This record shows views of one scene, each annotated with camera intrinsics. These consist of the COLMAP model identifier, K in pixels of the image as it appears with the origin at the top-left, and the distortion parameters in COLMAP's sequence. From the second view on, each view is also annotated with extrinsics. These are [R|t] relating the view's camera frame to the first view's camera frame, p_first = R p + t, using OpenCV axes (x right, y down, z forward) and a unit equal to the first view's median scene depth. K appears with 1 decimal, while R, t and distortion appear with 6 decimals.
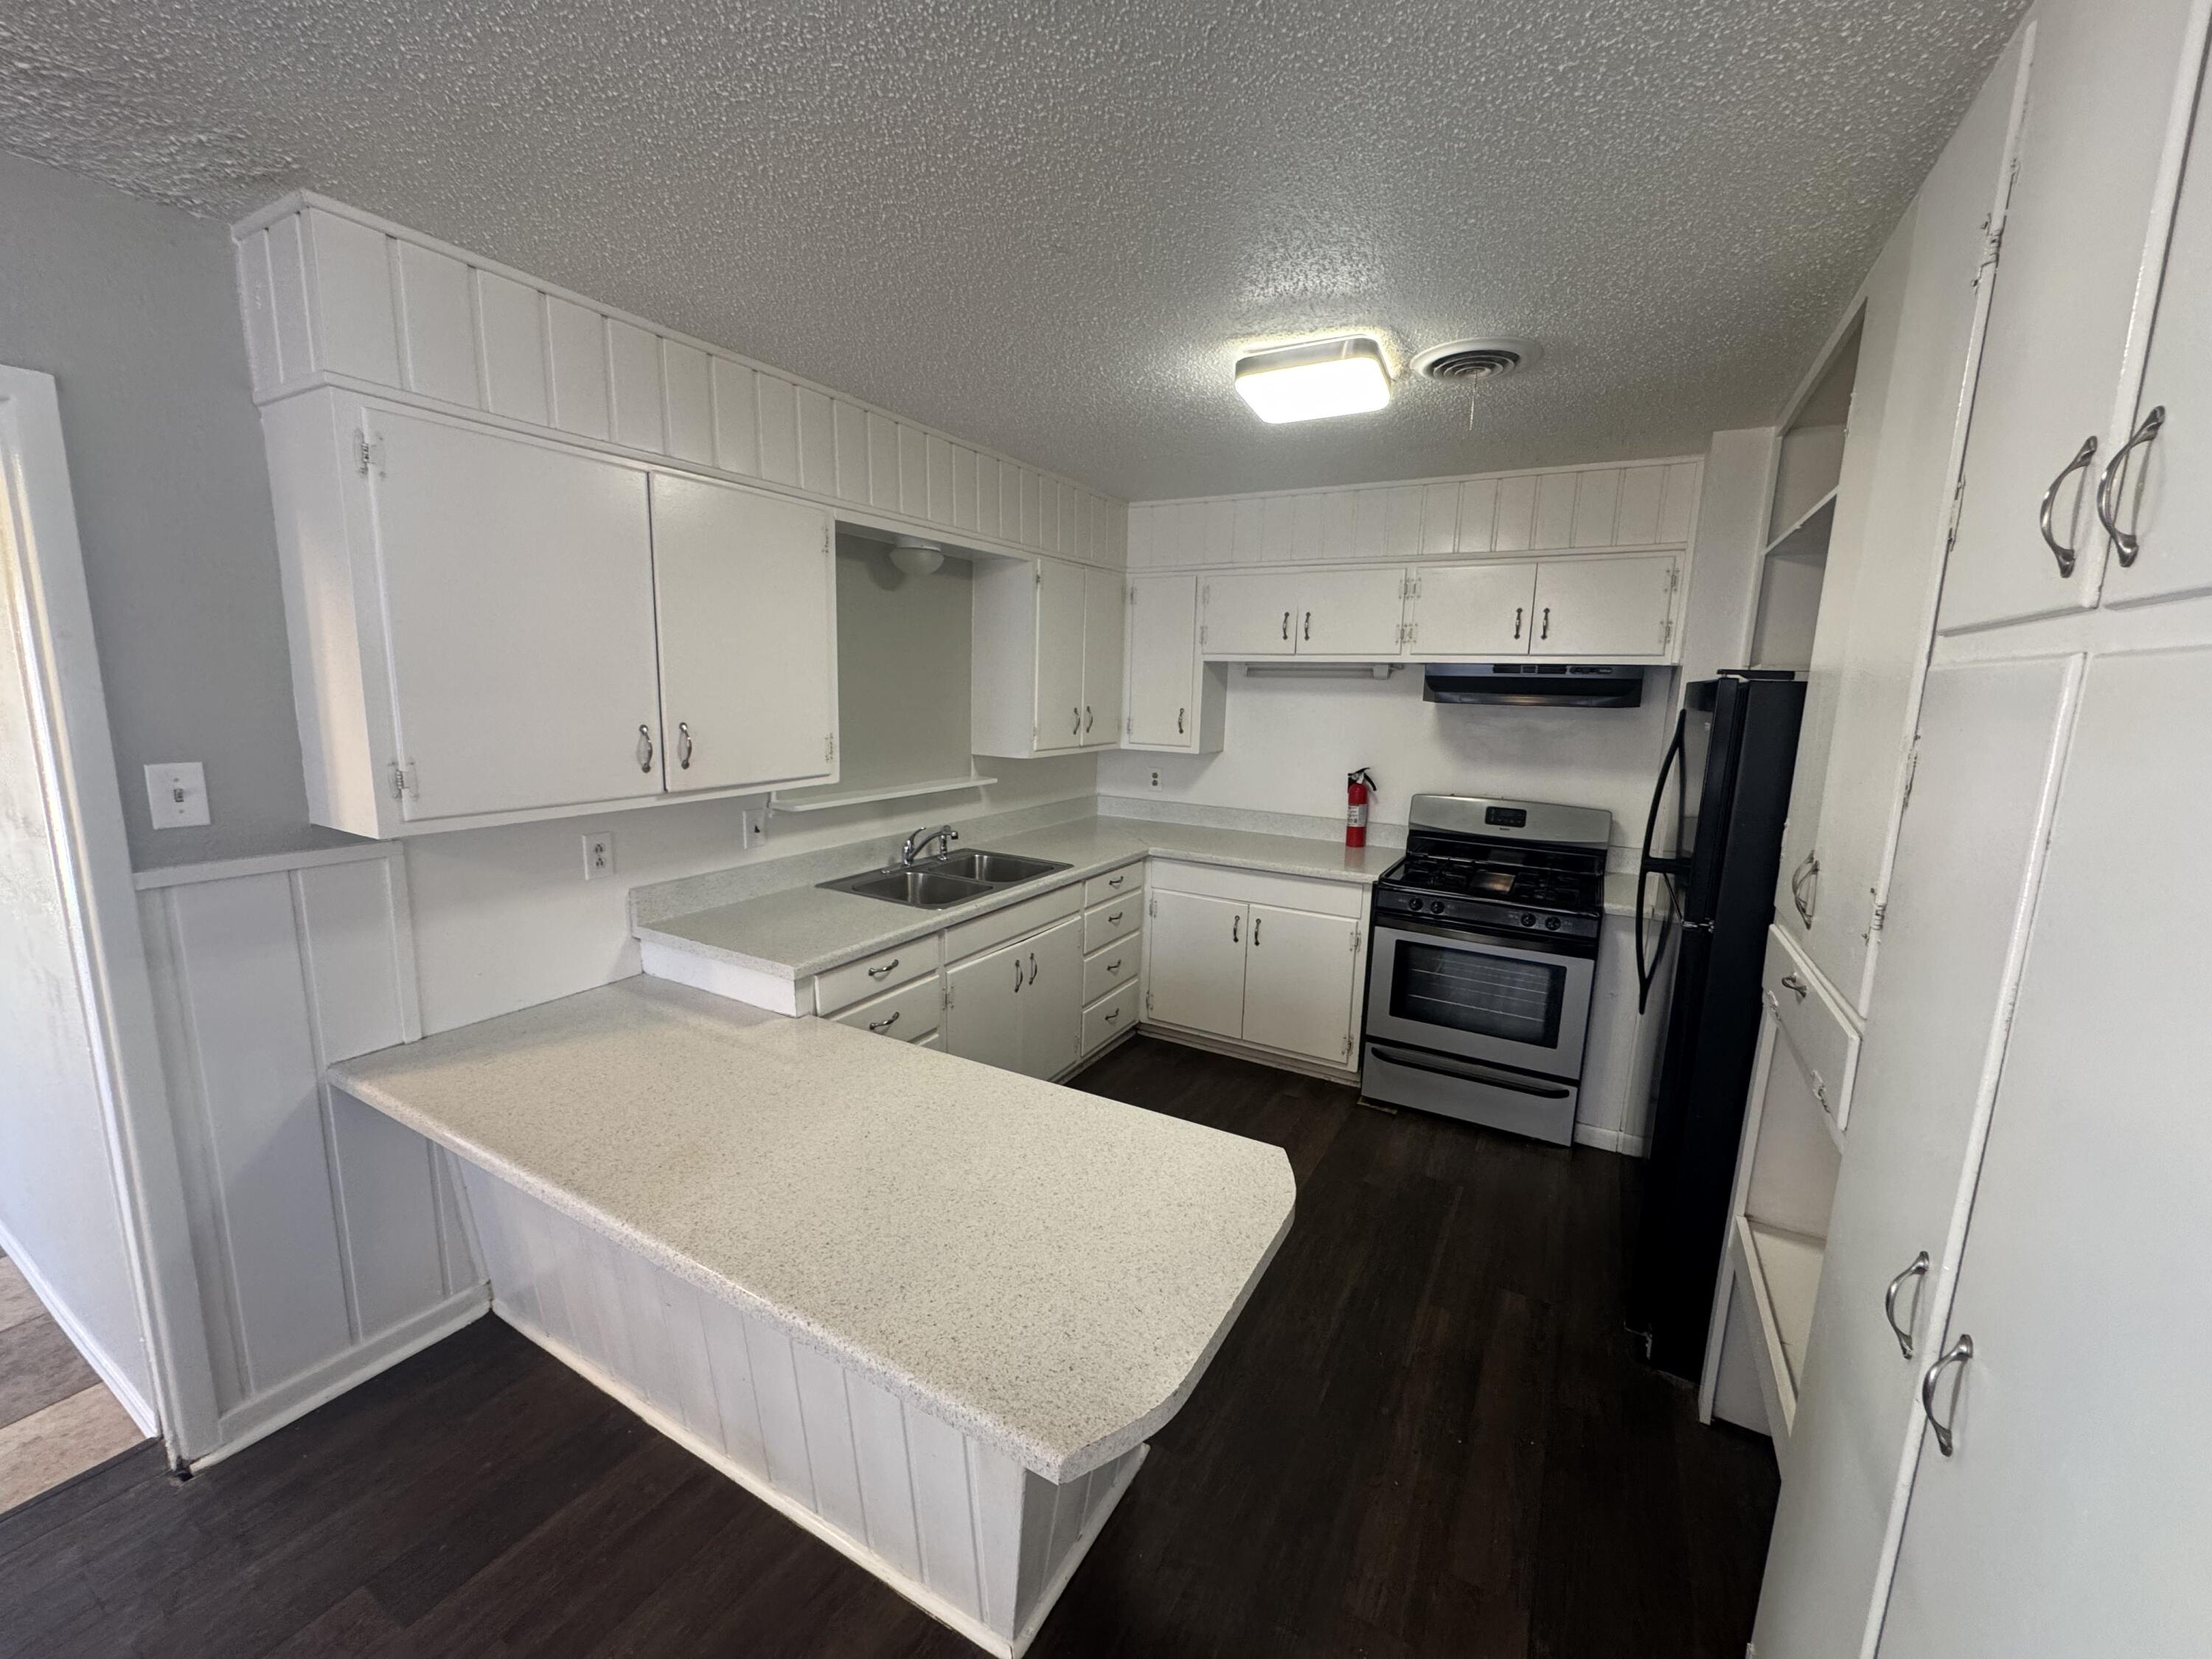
lens RADIAL K [[885.1, 0, 1108.2], [0, 885.1, 829.3], [0, 0, 1]] dist [-0.003156, 0.000117]
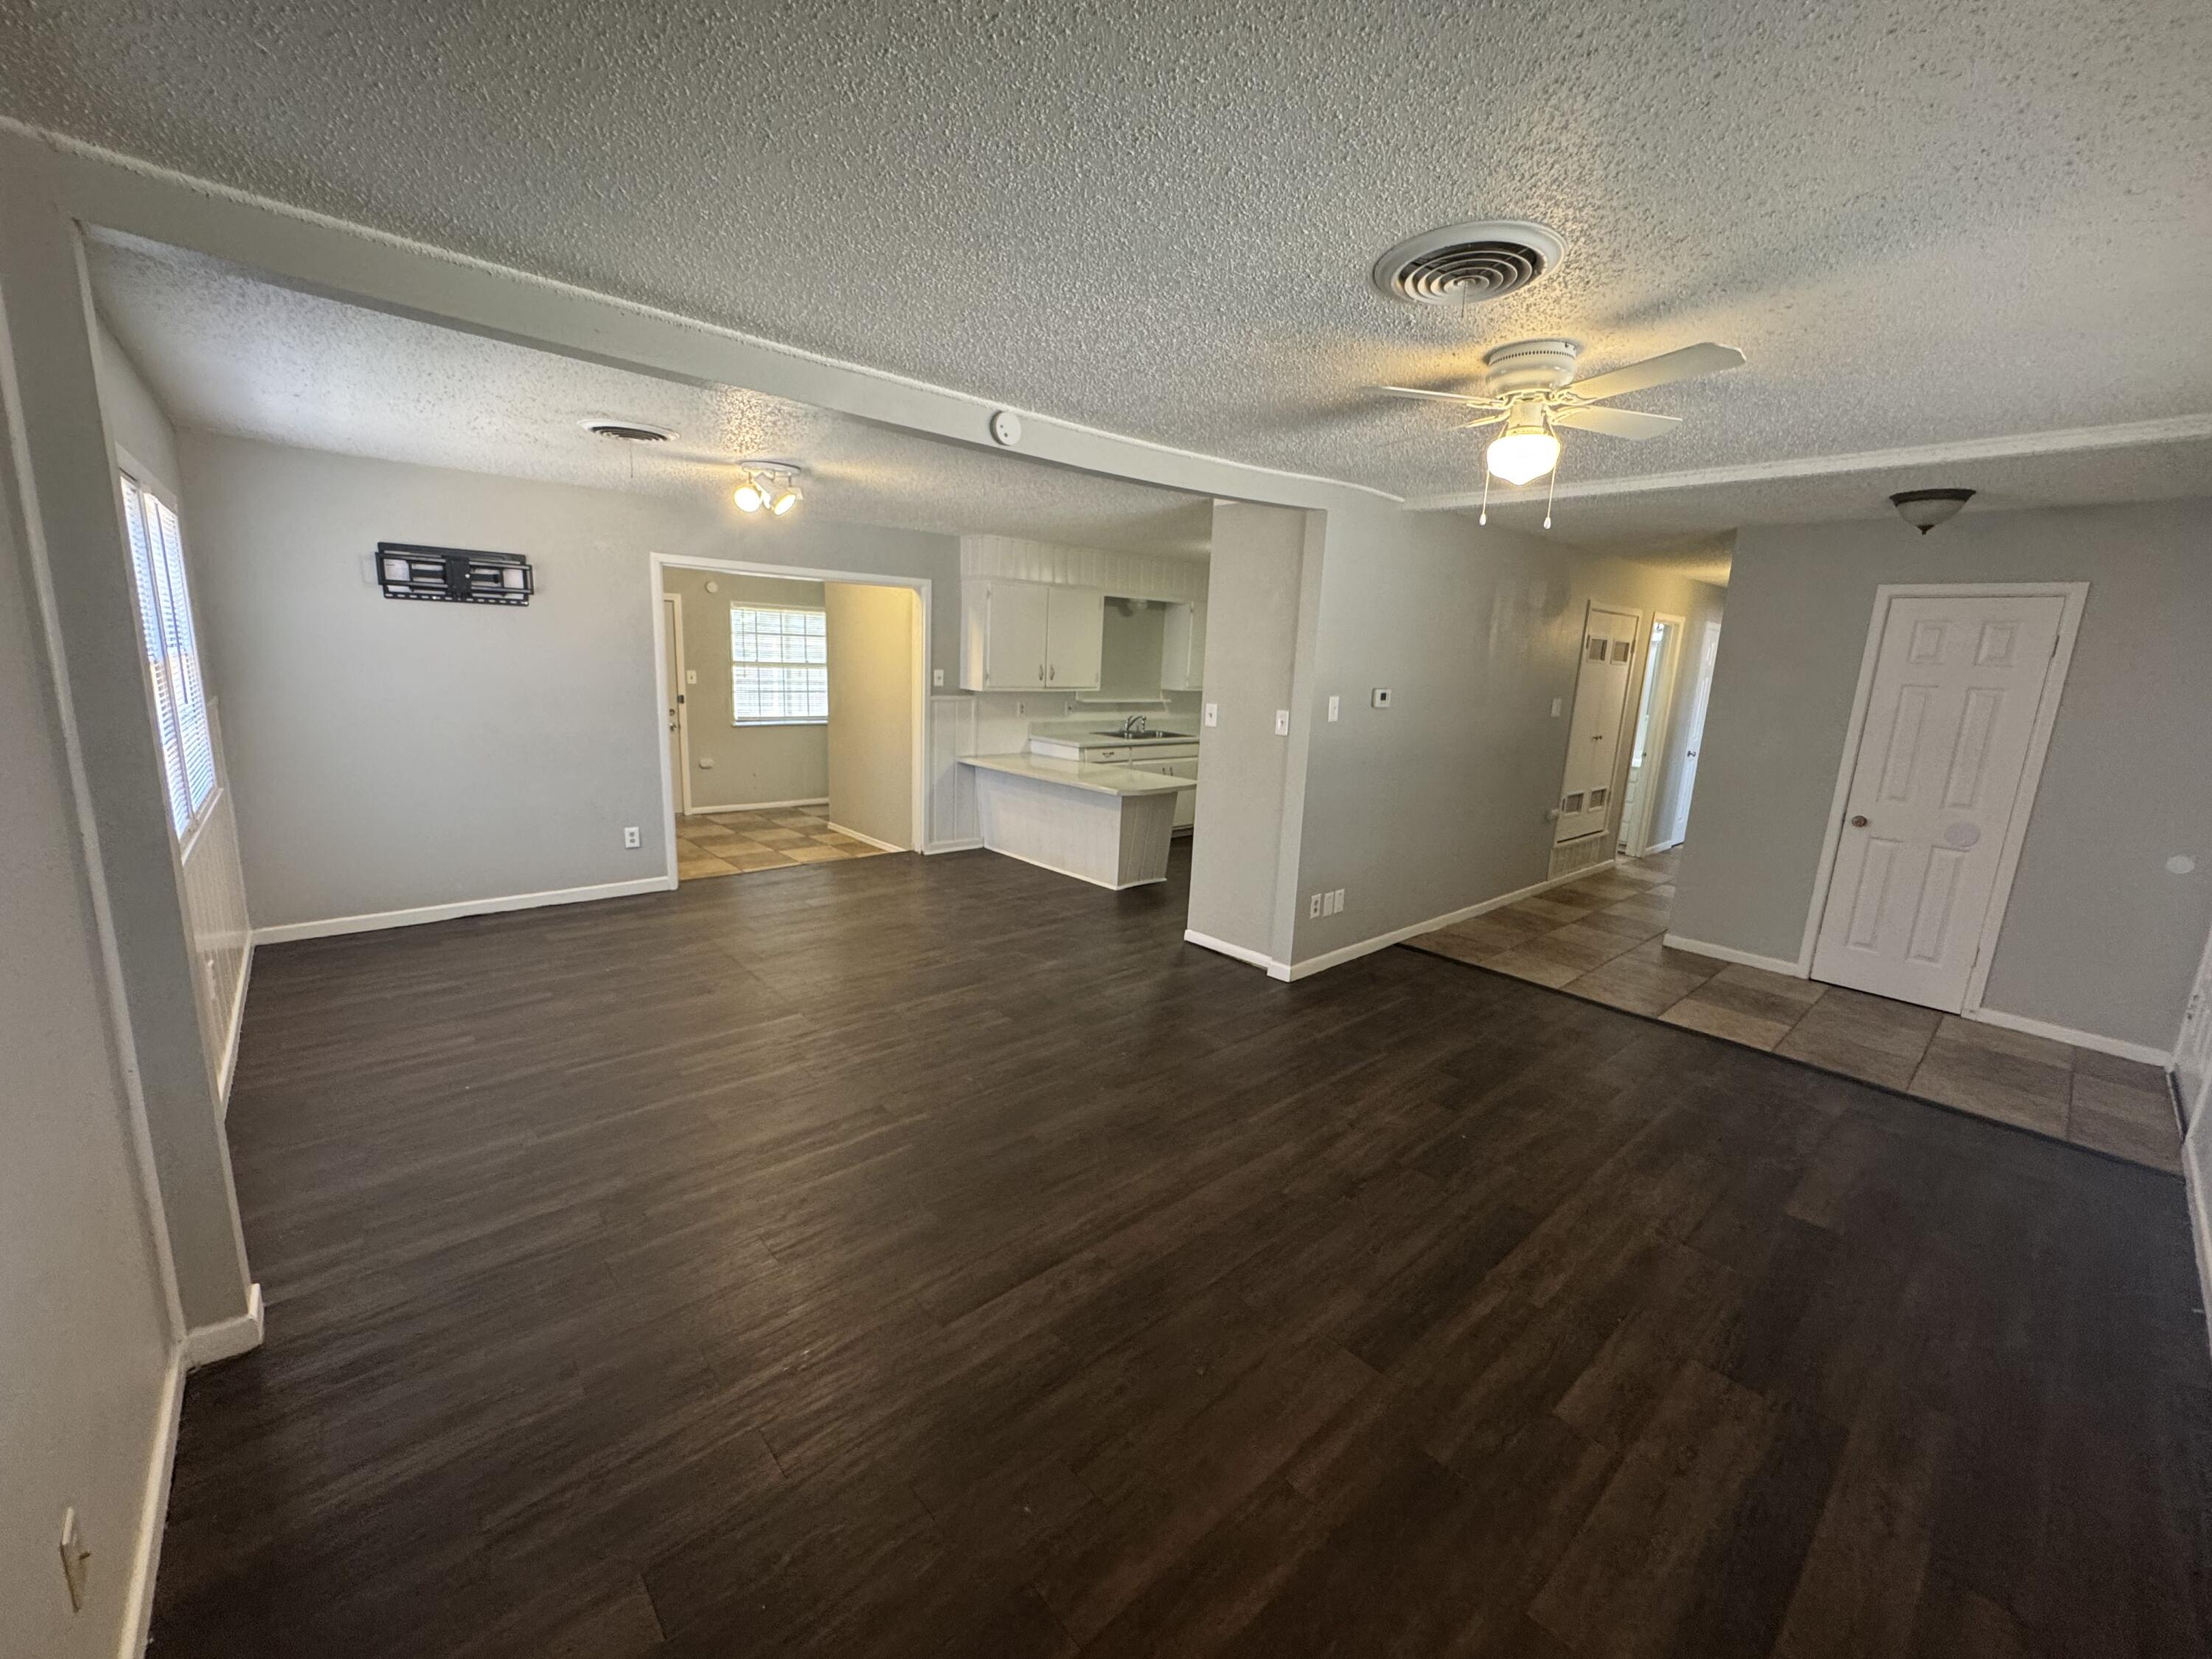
lens RADIAL K [[885.1, 0, 1108.2], [0, 885.1, 829.3], [0, 0, 1]] dist [-0.003156, 0.000117]
pose [[0.944317, 0.076088, -0.320118, 0.690038], [-0.071985, 0.997101, 0.024650, 0.332825], [0.321066, -0.000233, 0.947057, -1.736389]]
